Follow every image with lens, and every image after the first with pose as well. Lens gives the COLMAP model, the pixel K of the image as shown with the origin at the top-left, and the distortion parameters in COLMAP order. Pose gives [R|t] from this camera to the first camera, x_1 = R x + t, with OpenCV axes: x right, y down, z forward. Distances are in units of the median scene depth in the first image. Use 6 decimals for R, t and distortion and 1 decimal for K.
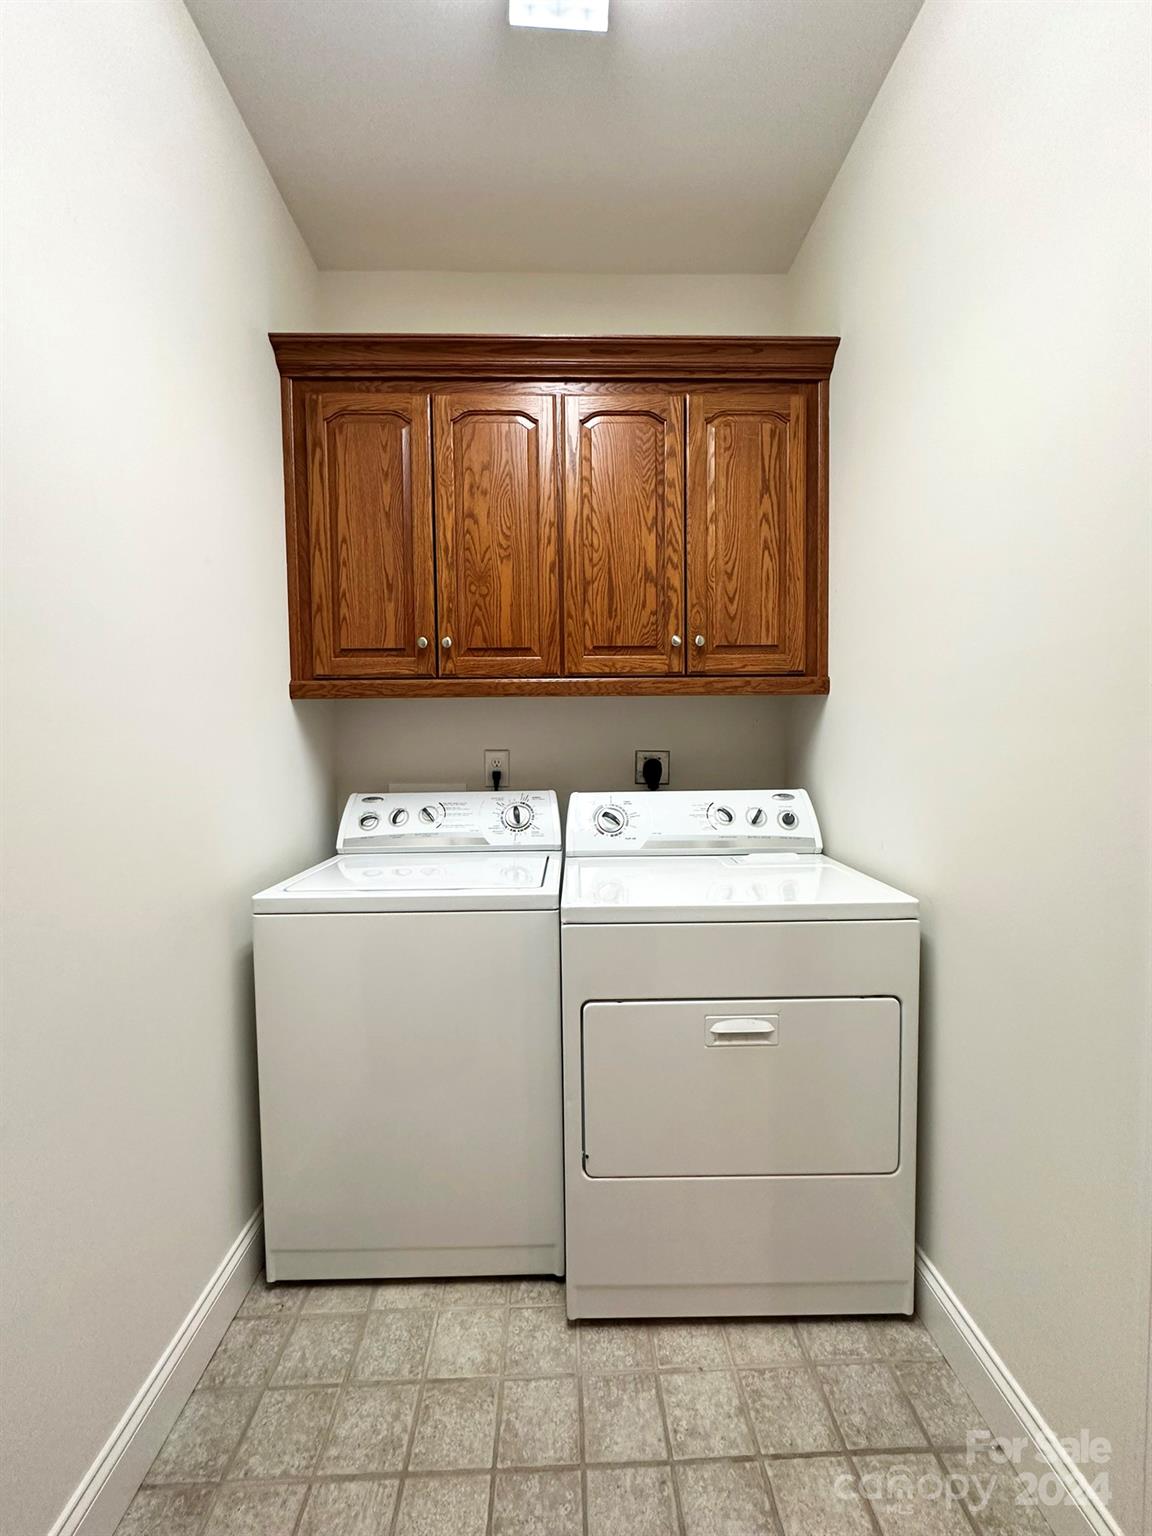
lens RADIAL K [[613.9, 0, 577.8], [0, 613.9, 777.4], [0, 0, 1]] dist [-0.005601, 0.001596]
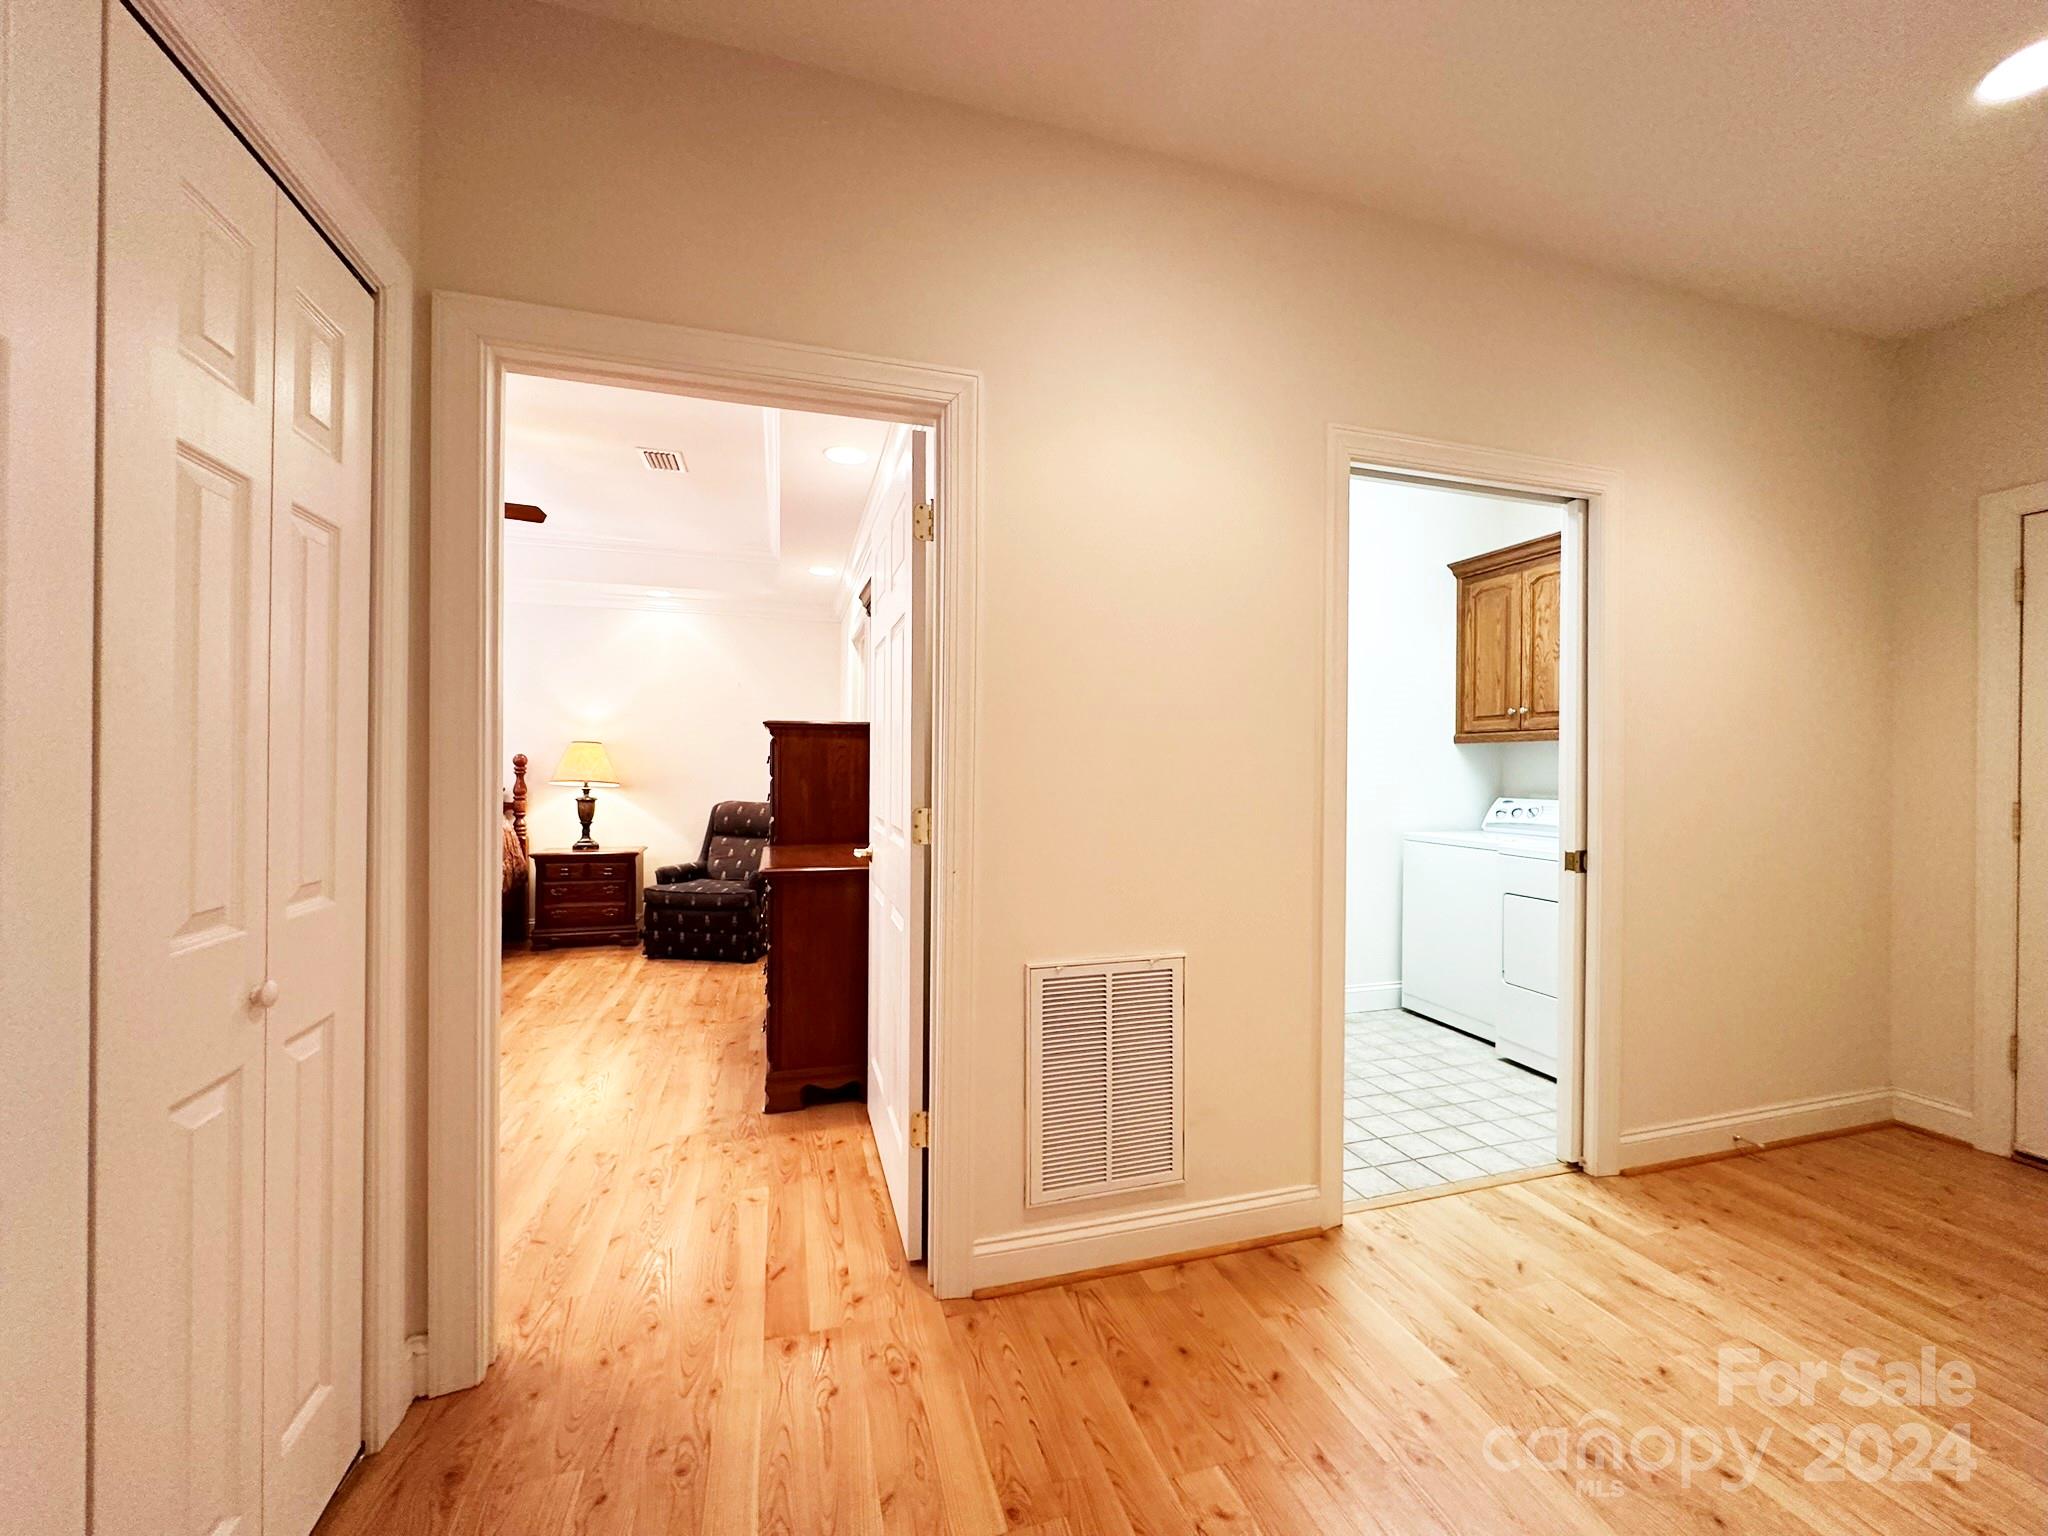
lens RADIAL K [[818.5, 0, 1021.2], [0, 818.5, 769.1], [0, 0, 1]] dist [-0.005601, 0.001596]
pose [[0.265892, 0.014153, -0.963899, 1.647024], [-0.058815, 0.998268, -0.001566, 0.034064], [0.962207, 0.057108, 0.266264, -0.980947]]
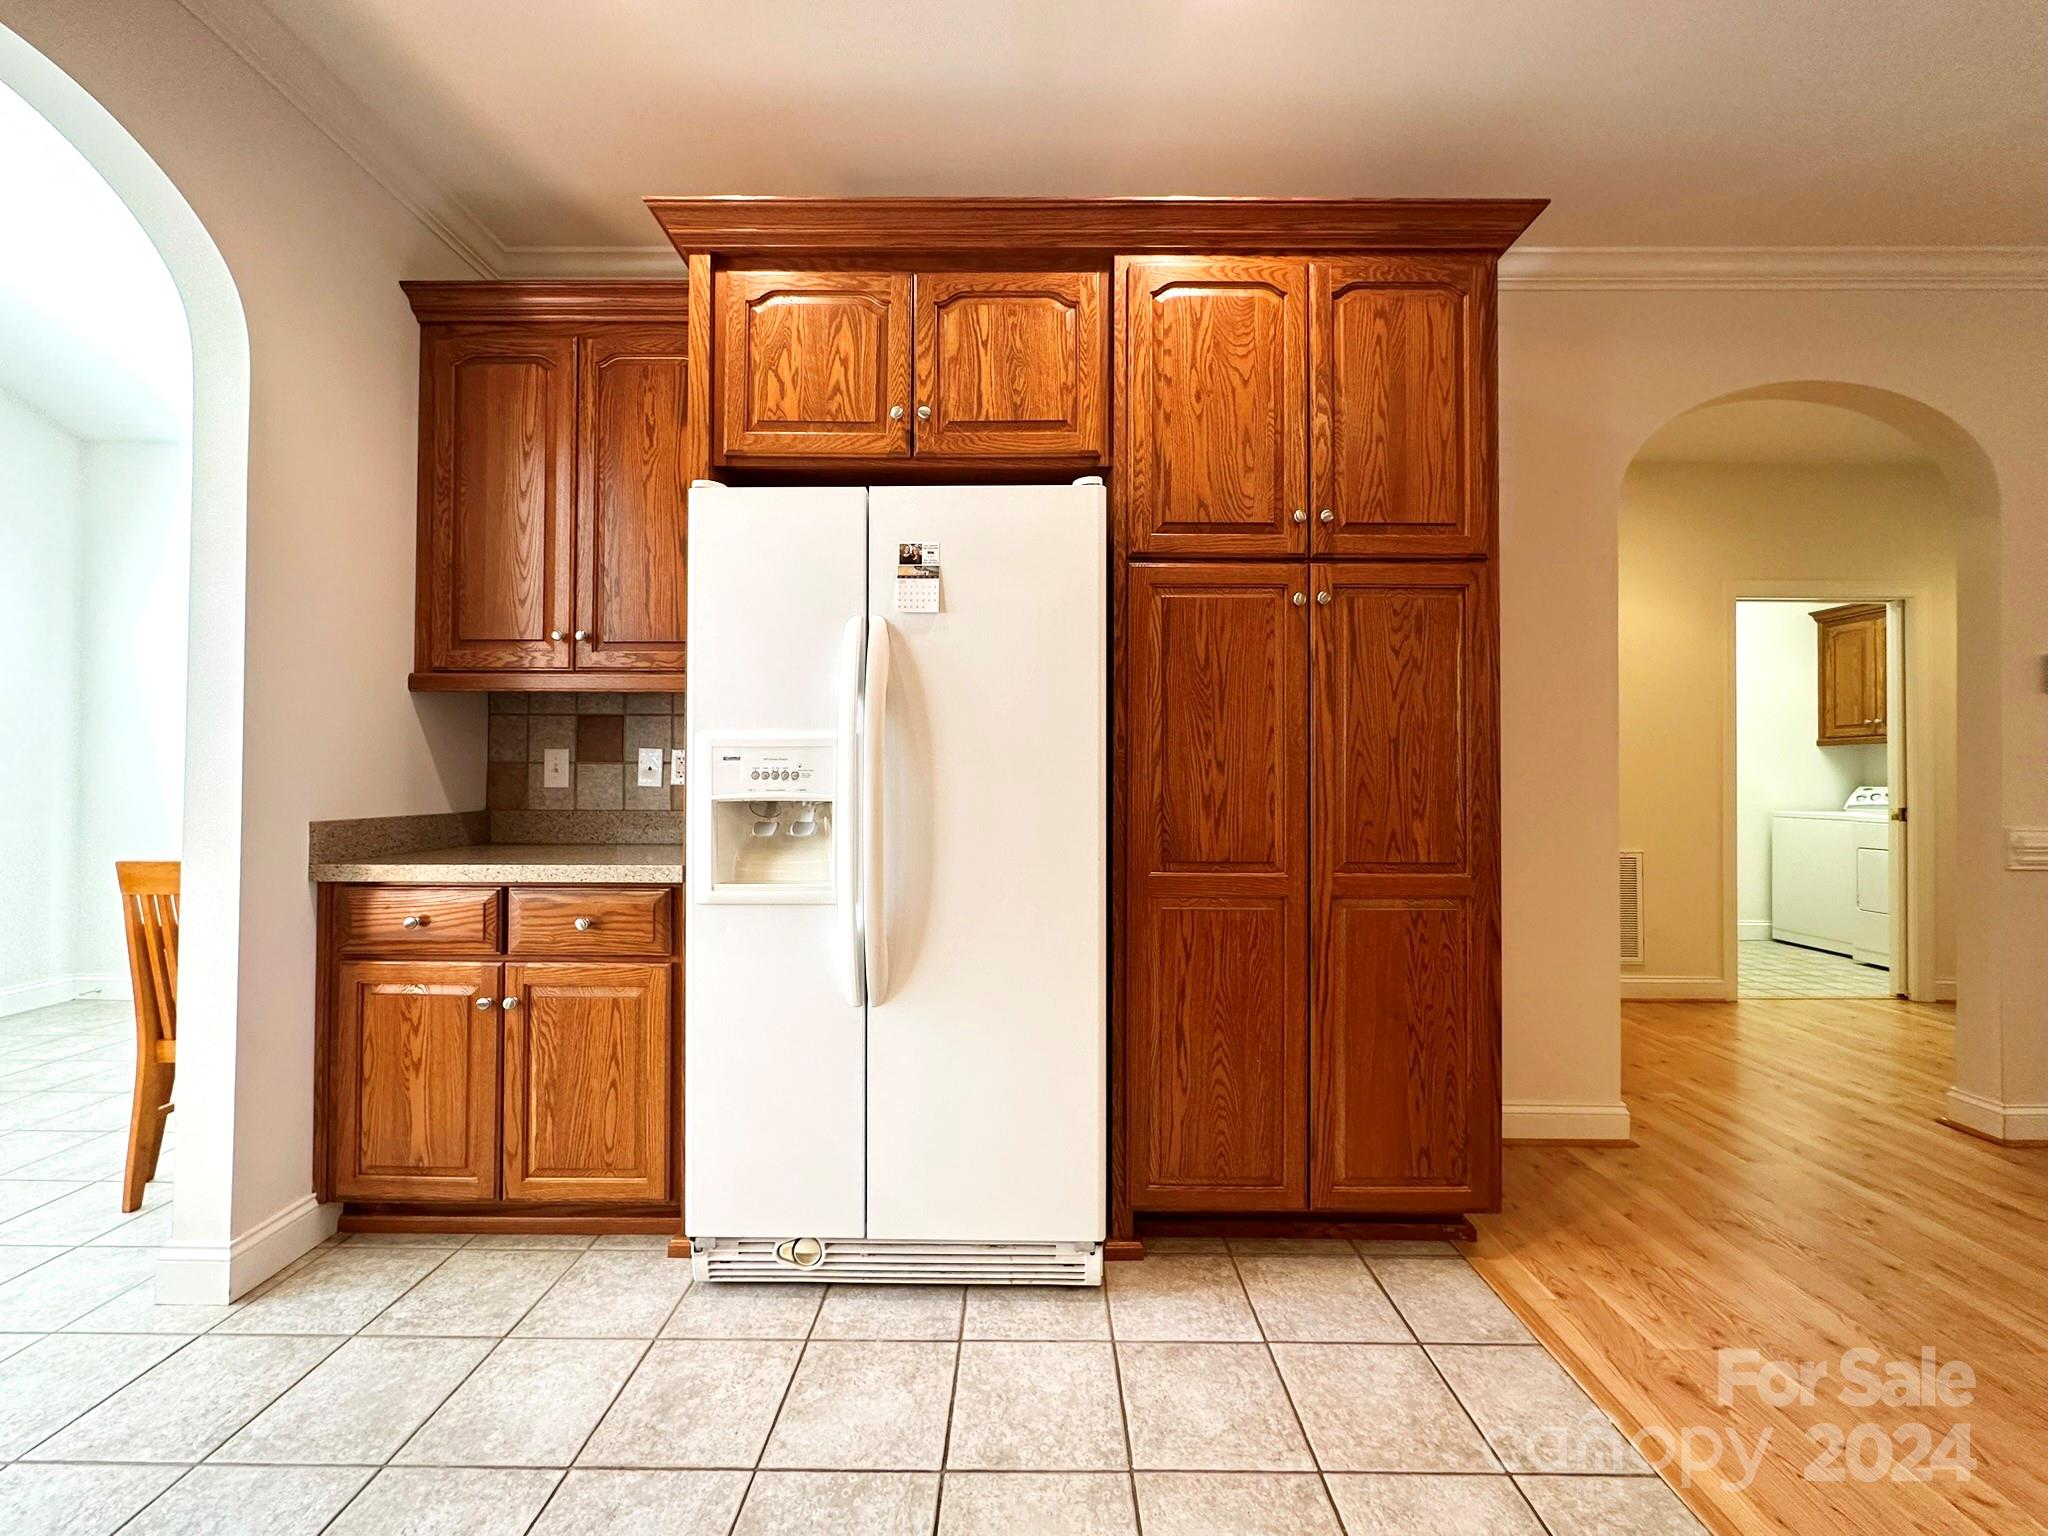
lens RADIAL K [[818.5, 0, 1015.5], [0, 818.5, 767.8], [0, 0, 1]] dist [-0.005601, 0.001596]
pose [[-0.037343, -0.000294, -0.999302, 3.085558], [-0.054552, 0.998509, 0.001745, 0.139417], [0.997812, 0.054580, -0.037303, -2.223775]]
